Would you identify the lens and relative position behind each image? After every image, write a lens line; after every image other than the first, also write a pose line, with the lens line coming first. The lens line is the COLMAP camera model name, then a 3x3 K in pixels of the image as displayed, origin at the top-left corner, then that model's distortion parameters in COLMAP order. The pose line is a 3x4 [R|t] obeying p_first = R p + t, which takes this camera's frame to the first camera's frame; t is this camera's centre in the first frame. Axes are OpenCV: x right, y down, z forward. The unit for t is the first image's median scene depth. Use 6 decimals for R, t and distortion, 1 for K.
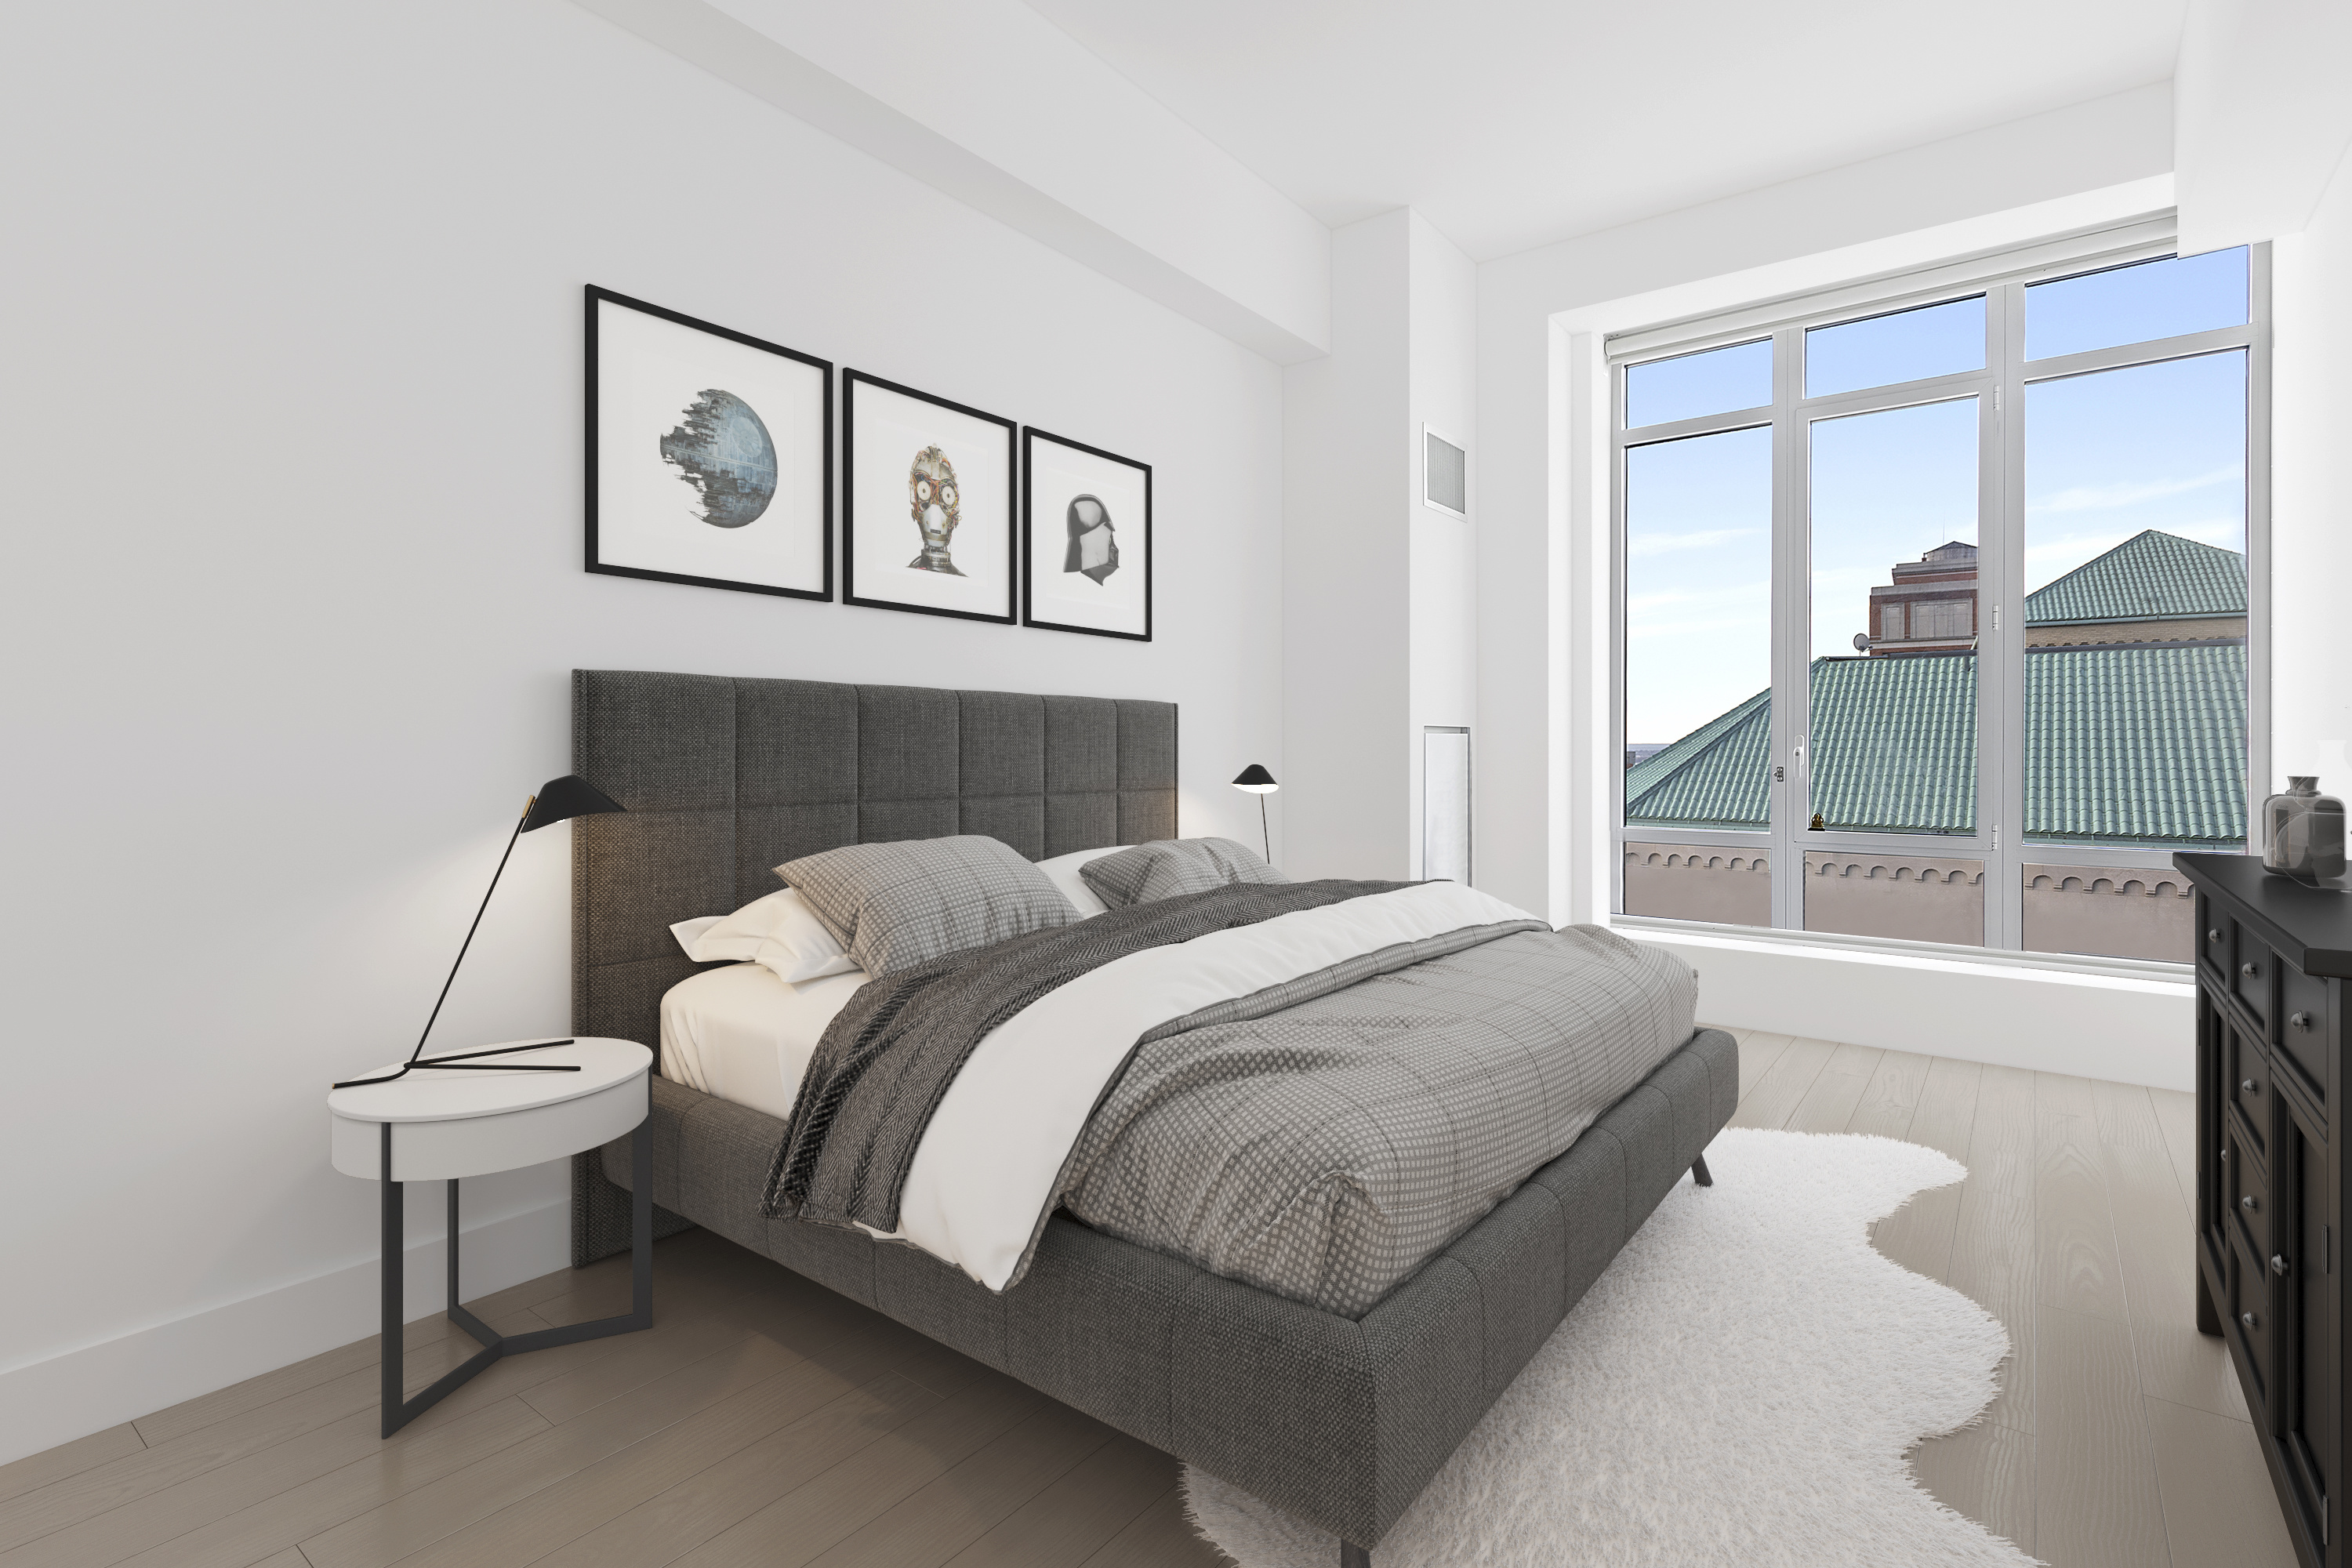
lens RADIAL K [[1092.6, 0, 1162.4], [0, 1092.6, 760.9], [0, 0, 1]] dist [-0.001041, -0.000022]
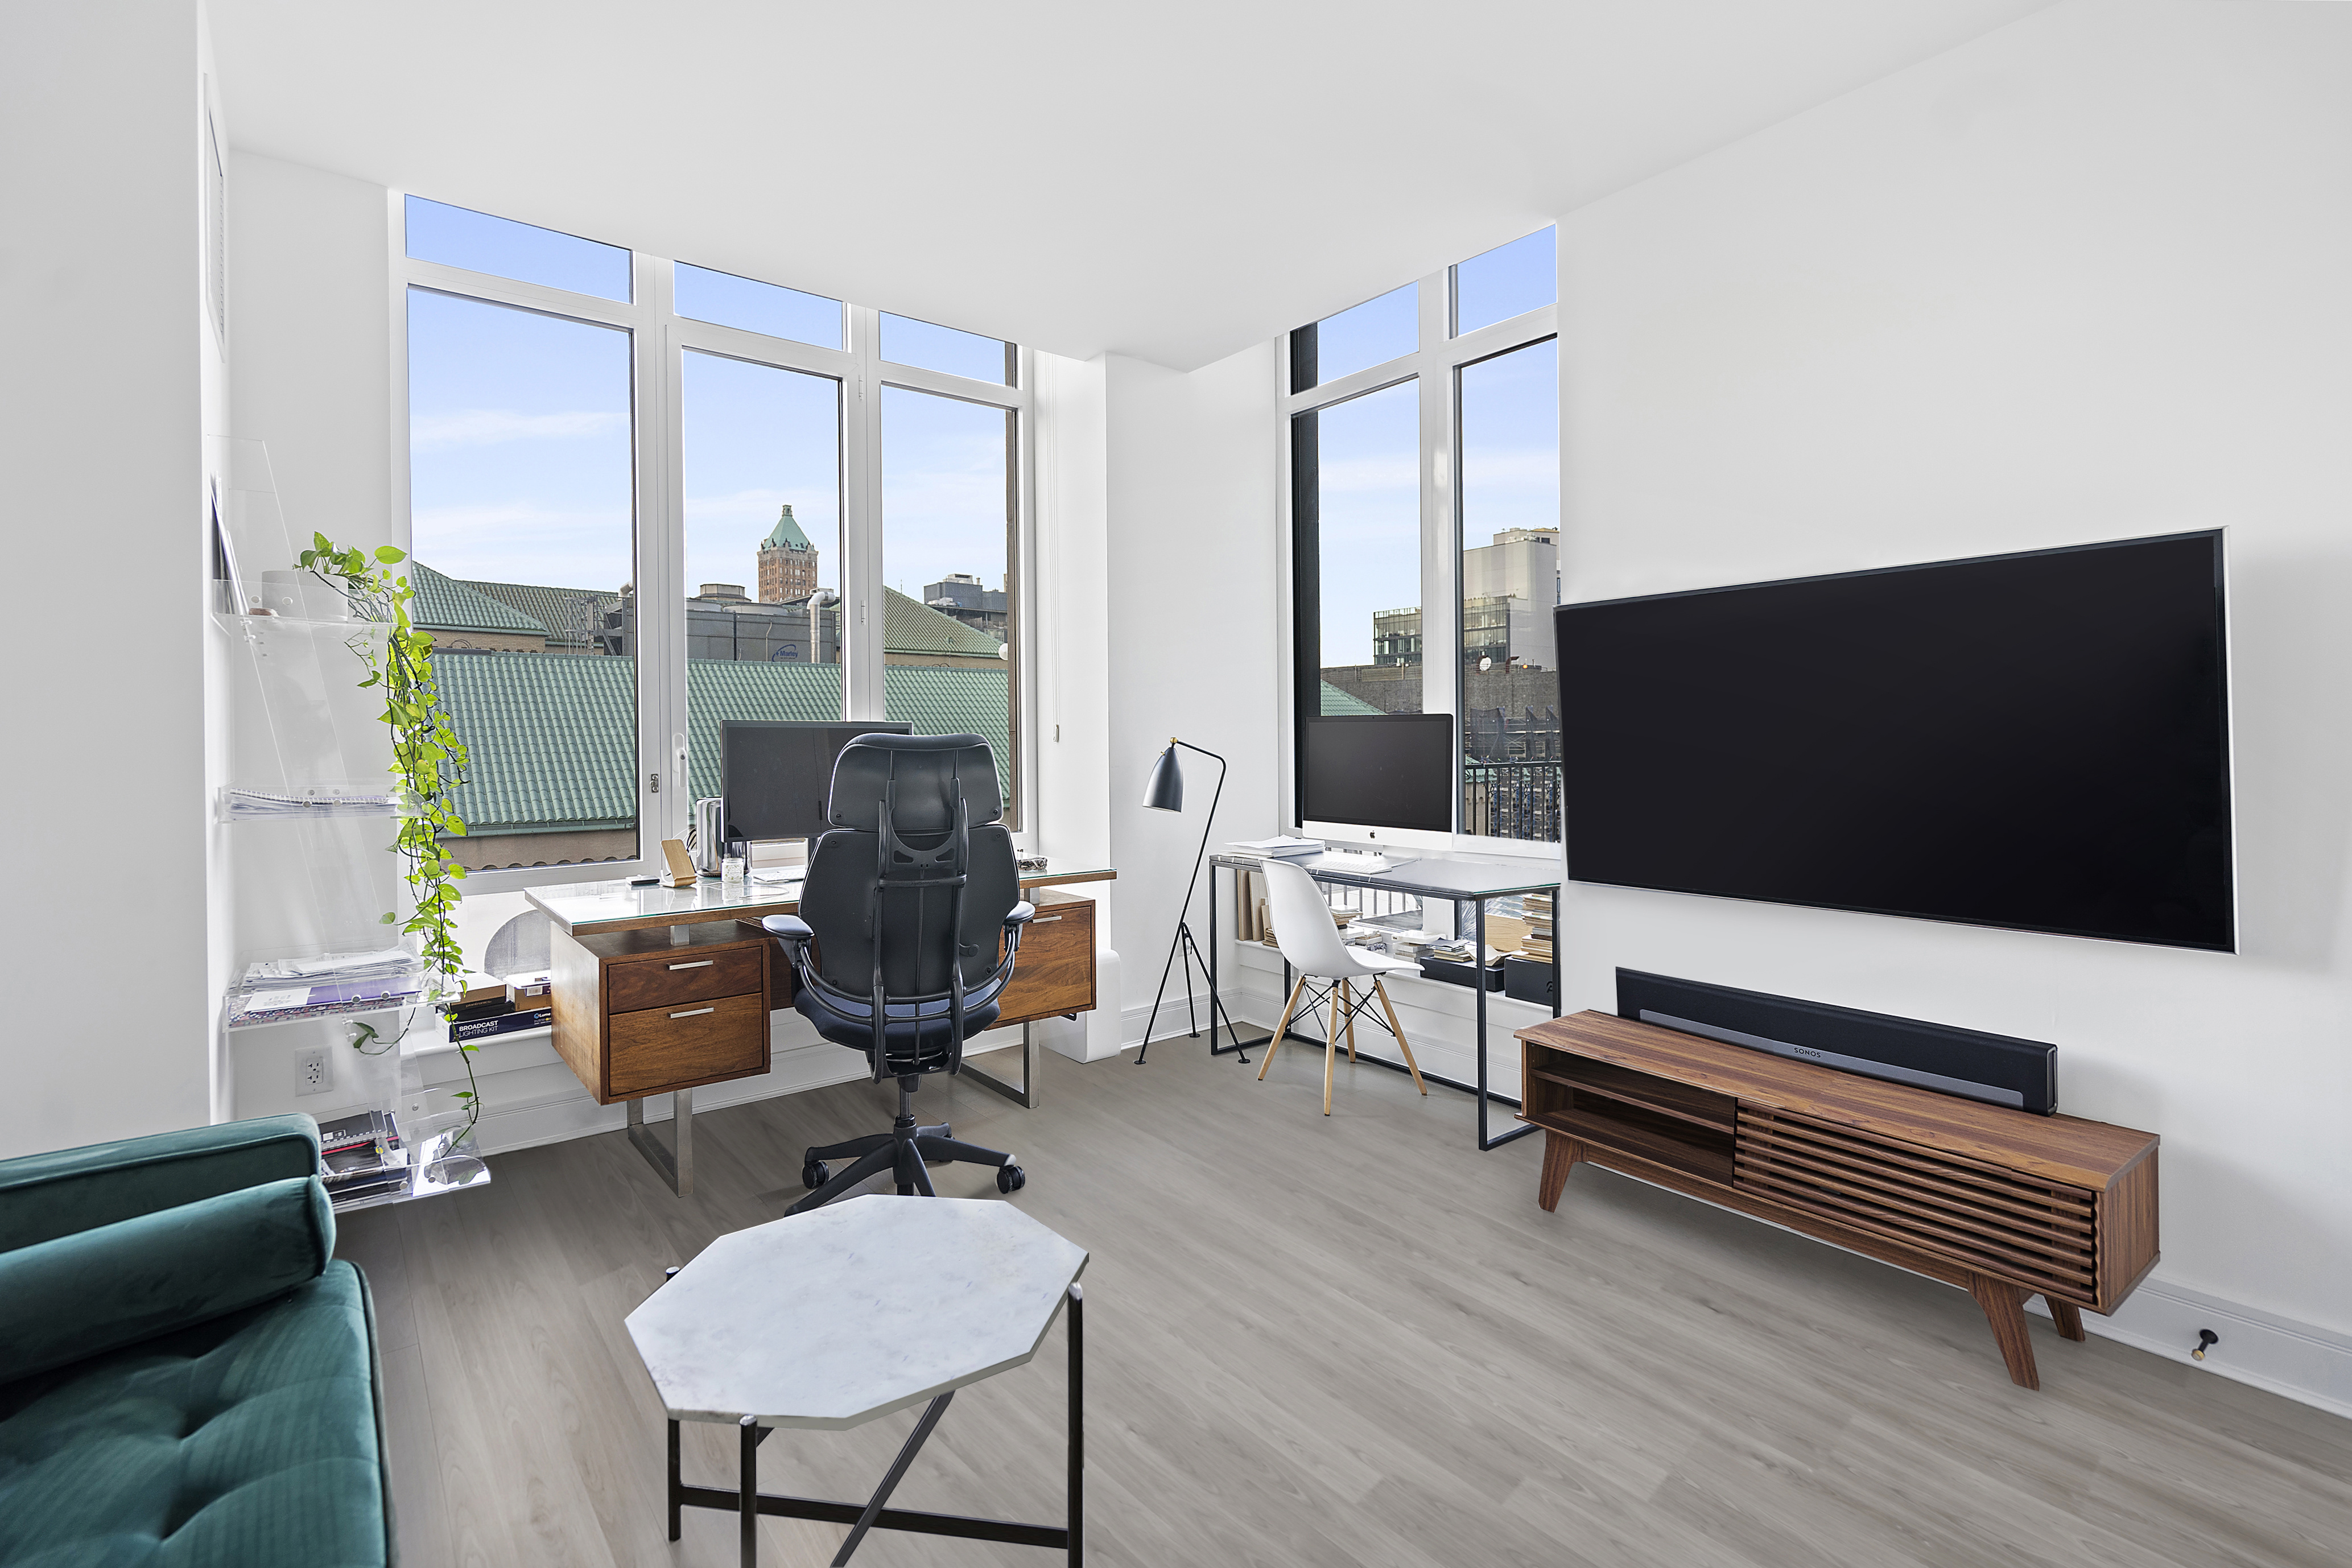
lens RADIAL K [[1092.6, 0, 1172.1], [0, 1092.6, 767.2], [0, 0, 1]] dist [-0.001041, -0.000022]
pose [[0.252637, -0.012493, 0.967480, -0.092979], [0.004487, 0.999921, 0.011740, -0.005855], [-0.967551, 0.001375, 0.252673, 0.403242]]
